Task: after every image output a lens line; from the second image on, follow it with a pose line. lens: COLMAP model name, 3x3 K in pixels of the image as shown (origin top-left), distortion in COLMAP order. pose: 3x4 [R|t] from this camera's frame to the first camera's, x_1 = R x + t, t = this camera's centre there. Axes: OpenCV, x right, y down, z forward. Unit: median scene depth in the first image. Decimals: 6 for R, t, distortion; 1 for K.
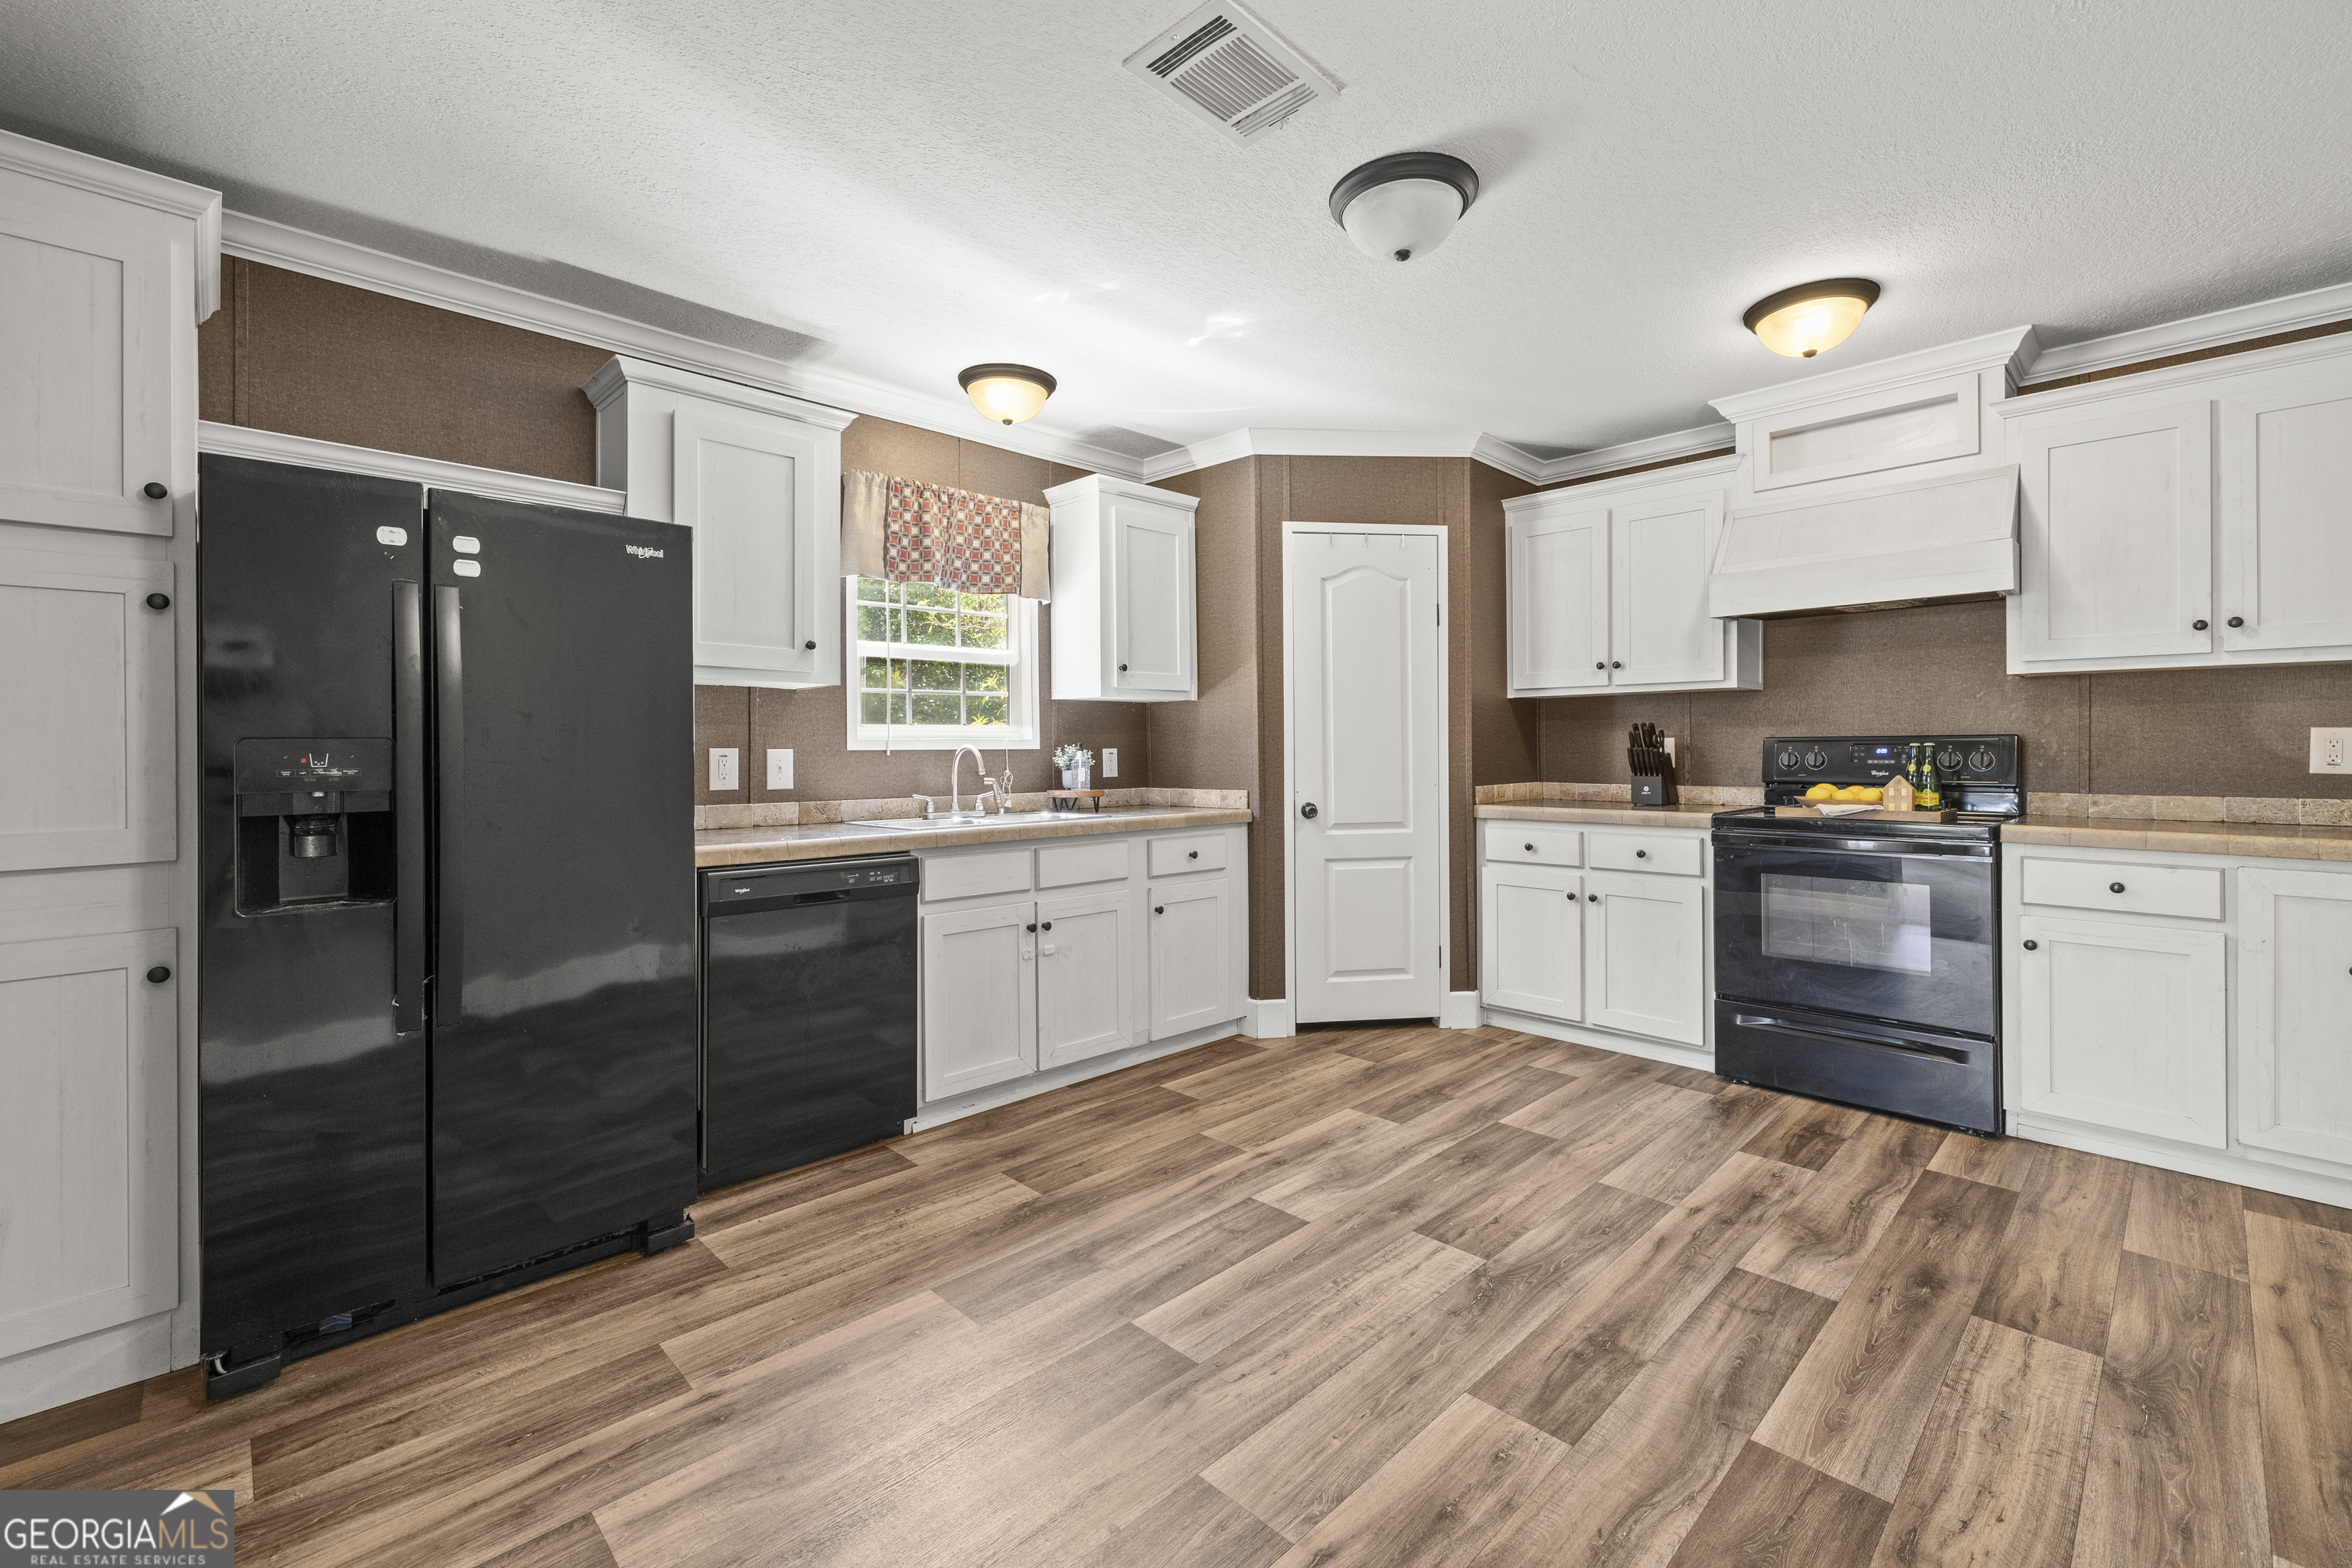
lens RADIAL K [[1005.8, 0, 1166.8], [0, 1005.8, 746.3], [0, 0, 1]] dist [-0.003020, 0.002388]
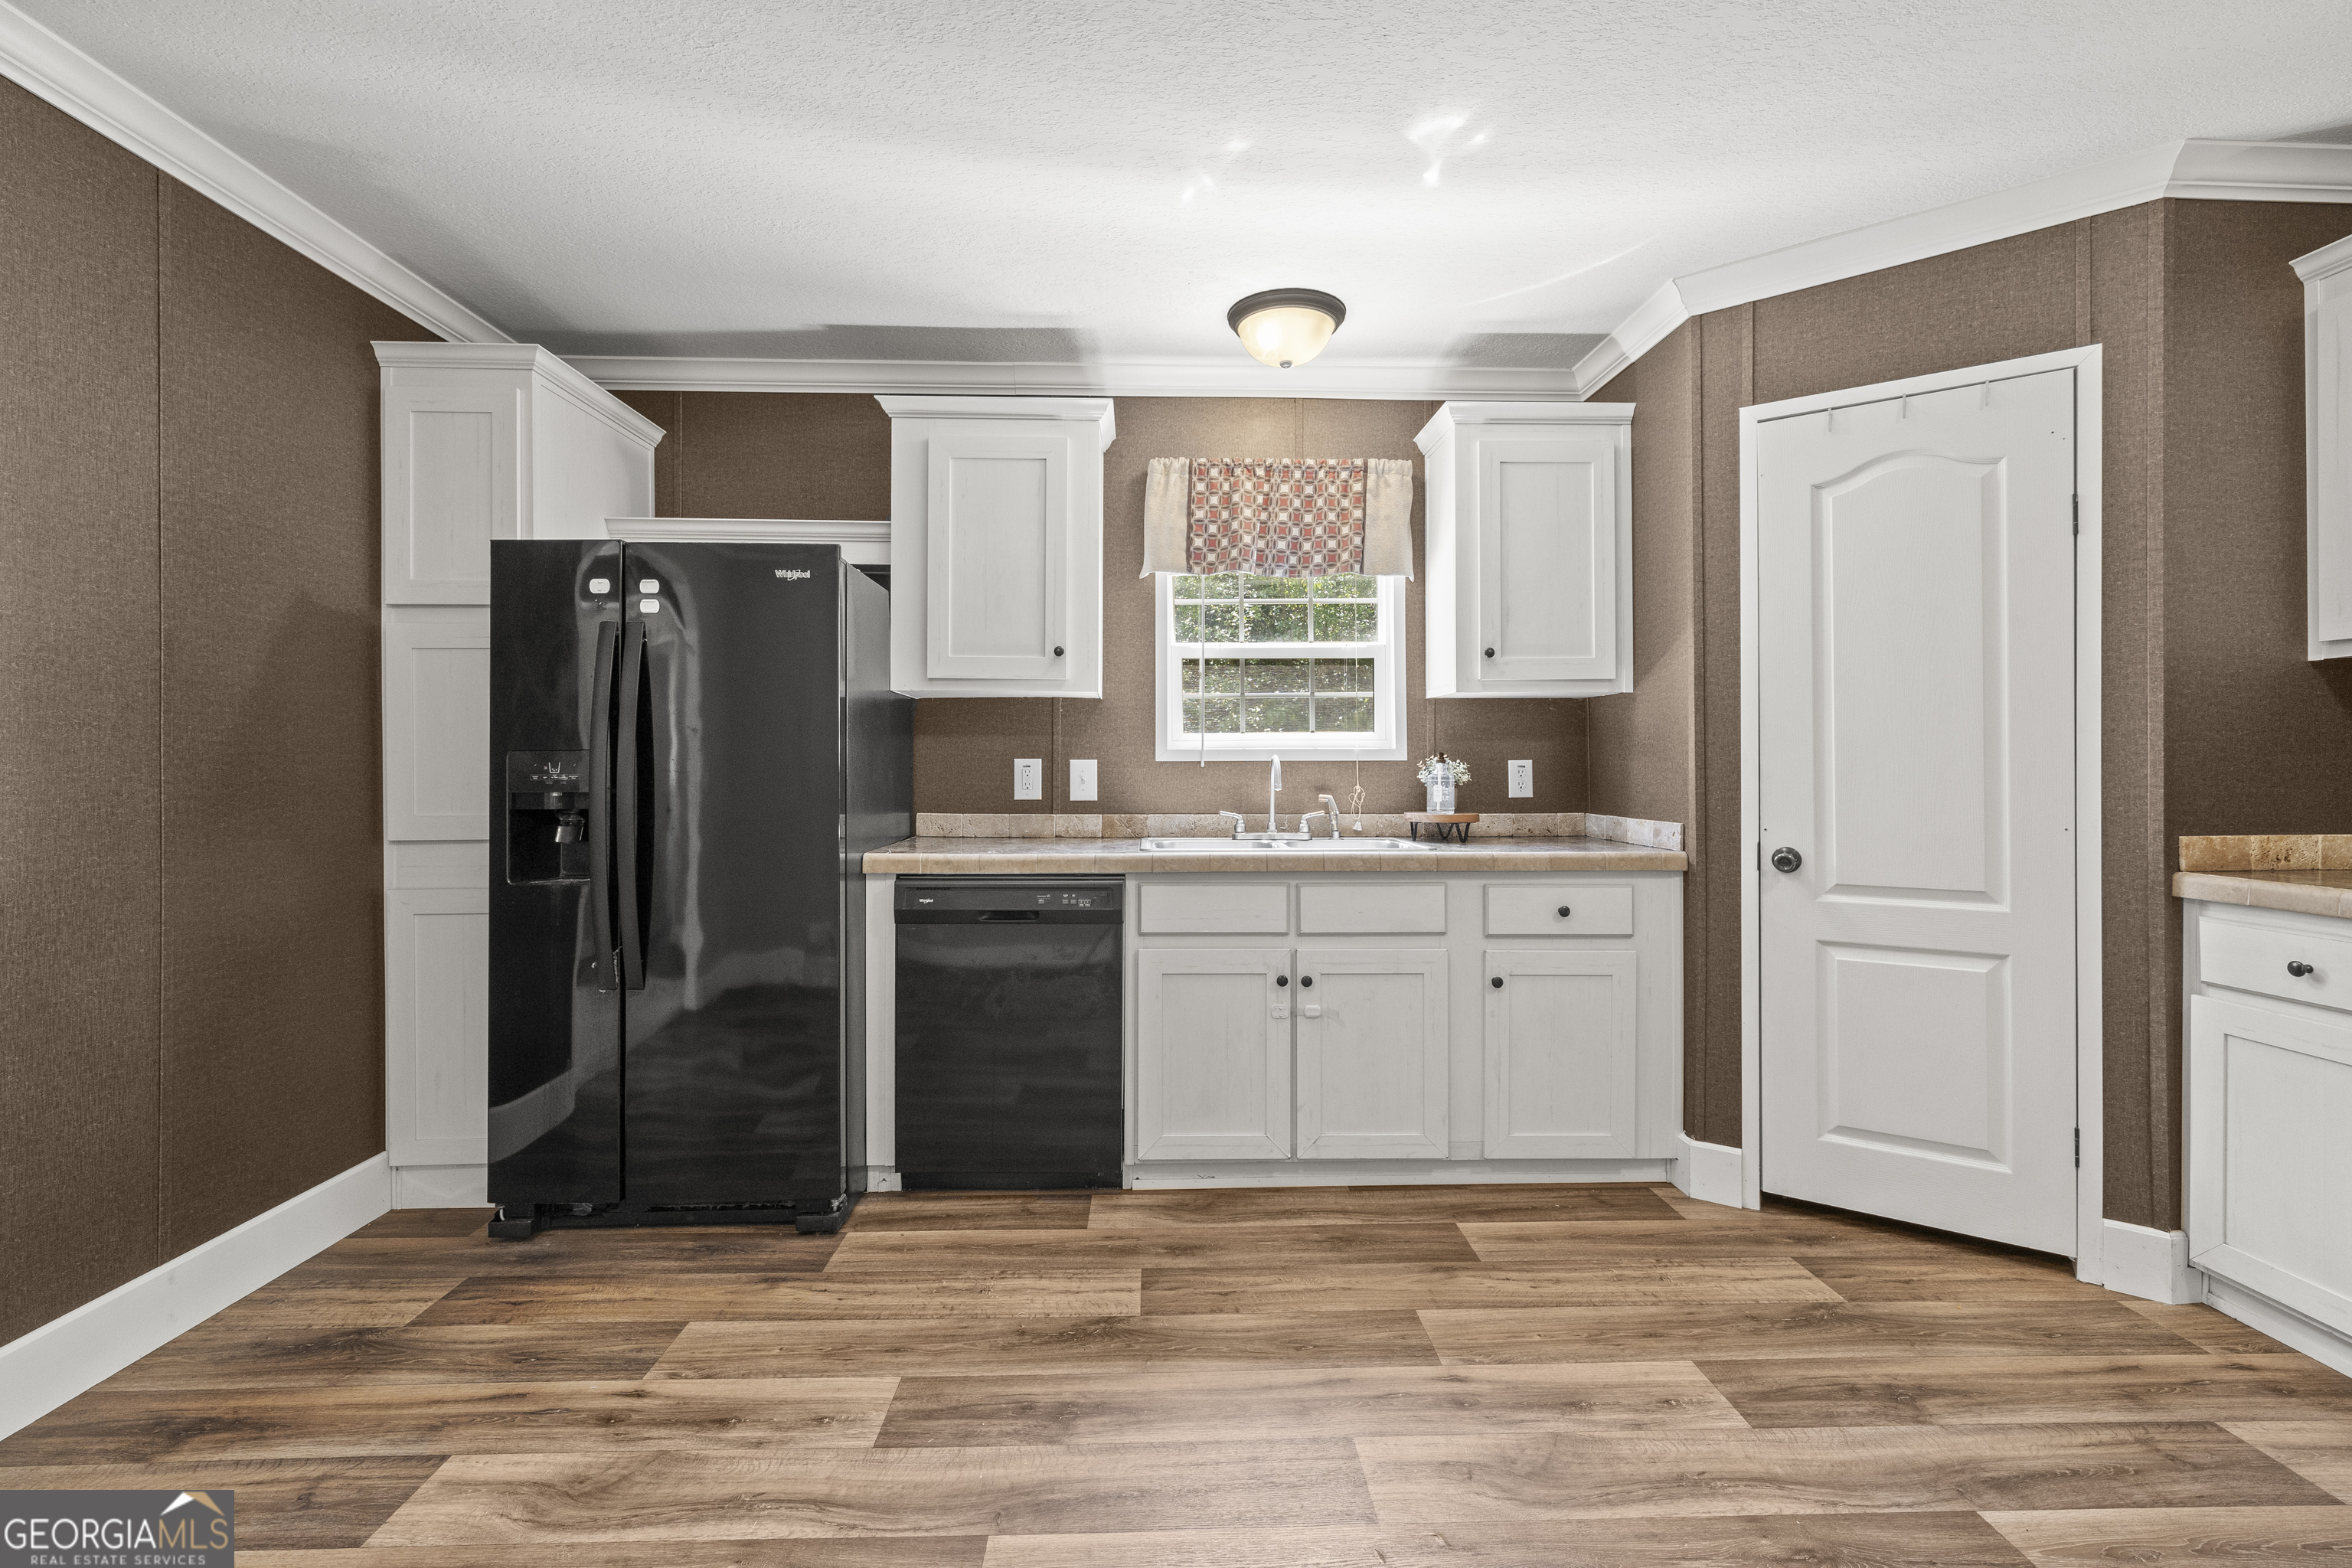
lens RADIAL K [[1005.8, 0, 1166.3], [0, 1005.8, 763.4], [0, 0, 1]] dist [-0.003020, 0.002388]
pose [[0.735016, 0.005282, -0.678029, 0.309043], [-0.000708, 0.999975, 0.007023, -0.000515], [0.678050, -0.004682, 0.735001, 0.302919]]
